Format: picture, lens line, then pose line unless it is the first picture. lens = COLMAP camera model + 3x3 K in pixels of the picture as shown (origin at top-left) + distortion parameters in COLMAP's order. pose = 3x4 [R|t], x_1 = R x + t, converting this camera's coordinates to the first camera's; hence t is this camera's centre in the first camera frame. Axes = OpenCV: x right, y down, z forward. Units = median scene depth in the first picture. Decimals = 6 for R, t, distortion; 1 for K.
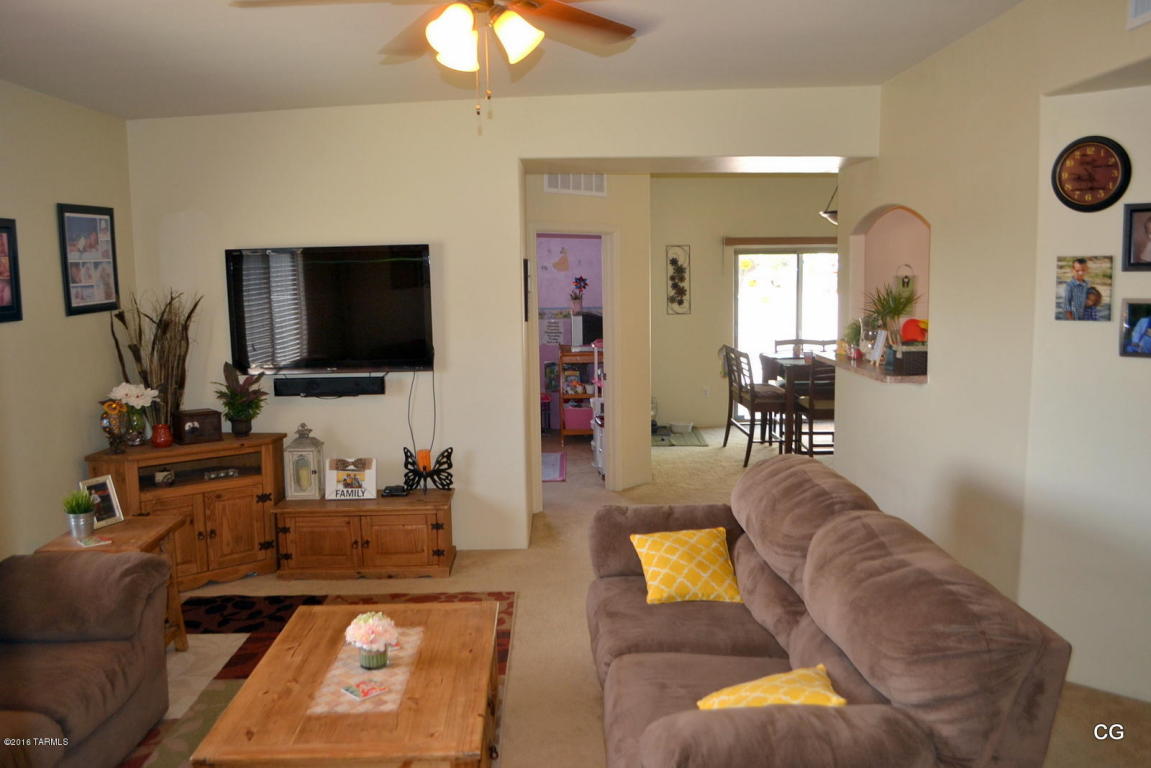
lens RADIAL K [[923.1, 0, 578.4], [0, 923.1, 388.3], [0, 0, 1]] dist [-0.093766, 0.020972]
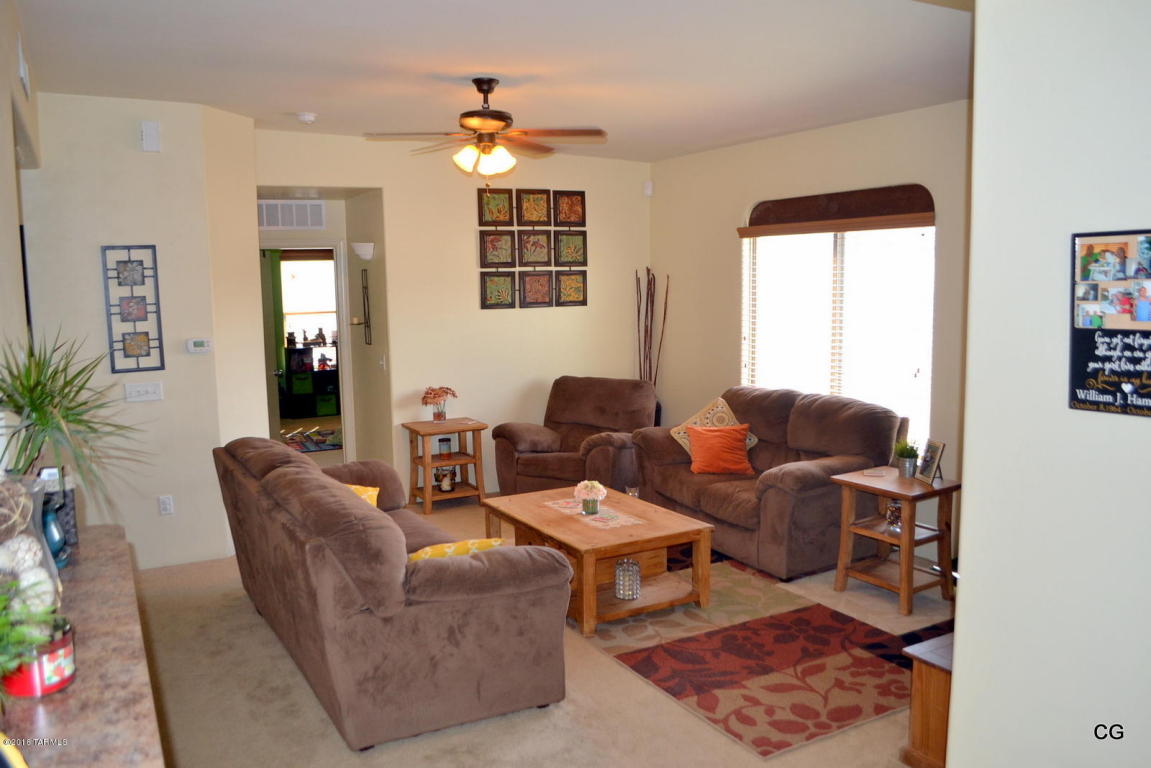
lens RADIAL K [[923.1, 0, 576.0], [0, 923.1, 381.6], [0, 0, 1]] dist [-0.093766, 0.020972]
pose [[-0.887378, 0.092218, -0.451726, 0.316503], [-0.020059, 0.971142, 0.237658, -0.193914], [0.460607, 0.219953, -0.859920, 1.395074]]
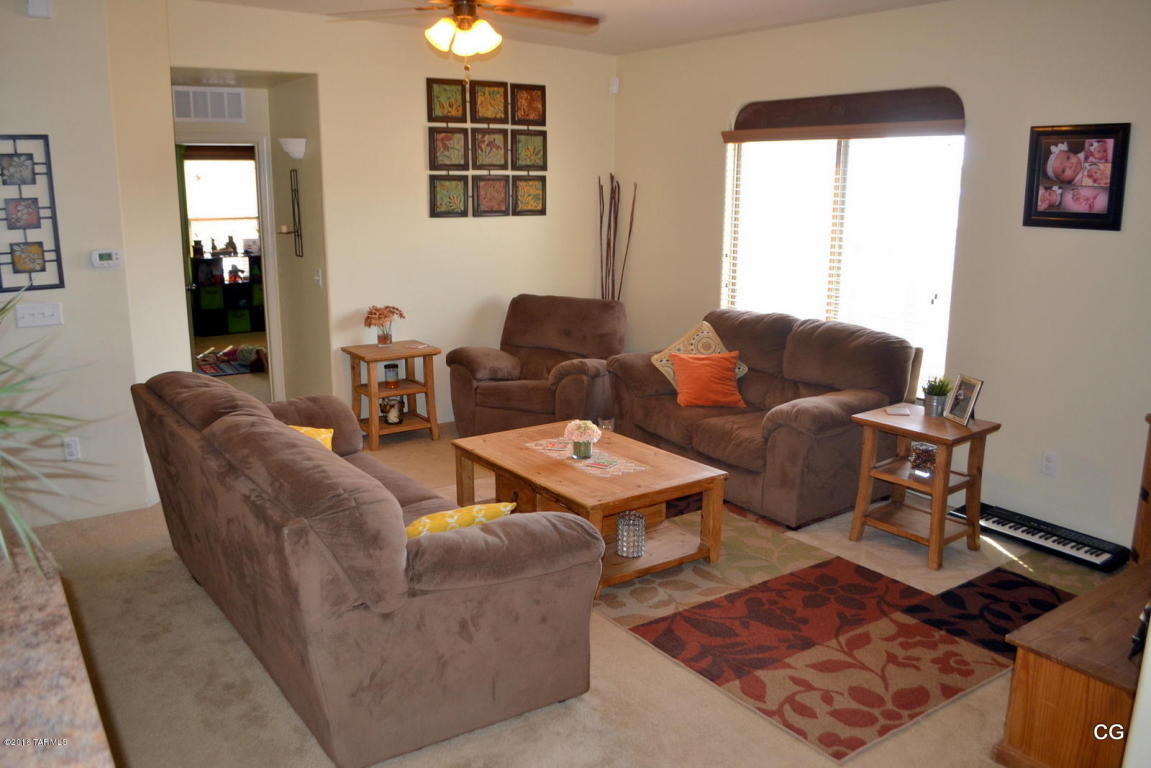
lens RADIAL K [[923.1, 0, 572.1], [0, 923.1, 383.5], [0, 0, 1]] dist [-0.093766, 0.020972]
pose [[-0.836958, 0.137158, -0.529801, 0.324921], [-0.054001, 0.942662, 0.329350, -0.170766], [0.544596, 0.304262, -0.781562, 1.231917]]
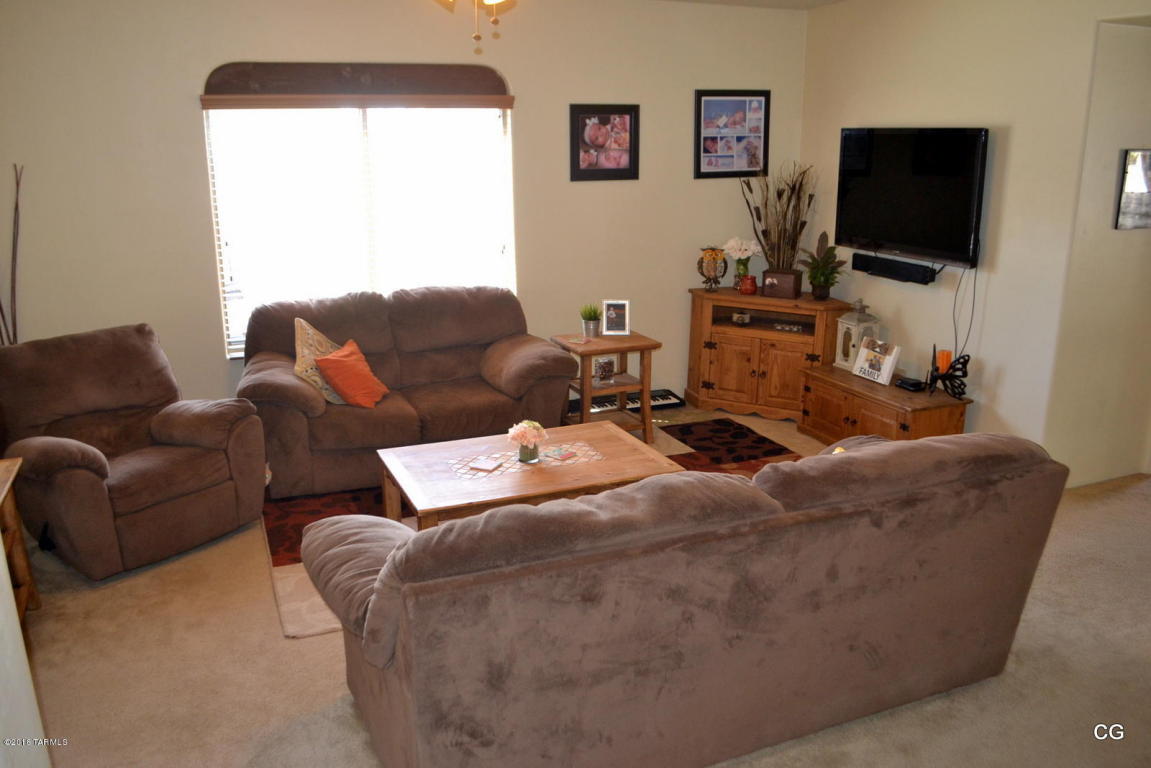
lens RADIAL K [[923.1, 0, 576.4], [0, 923.1, 384.2], [0, 0, 1]] dist [-0.093766, 0.020972]
pose [[0.363817, 0.261321, -0.894063, 0.574900], [-0.123941, 0.964887, 0.231587, -0.073713], [0.923188, 0.026556, 0.383431, 0.316329]]
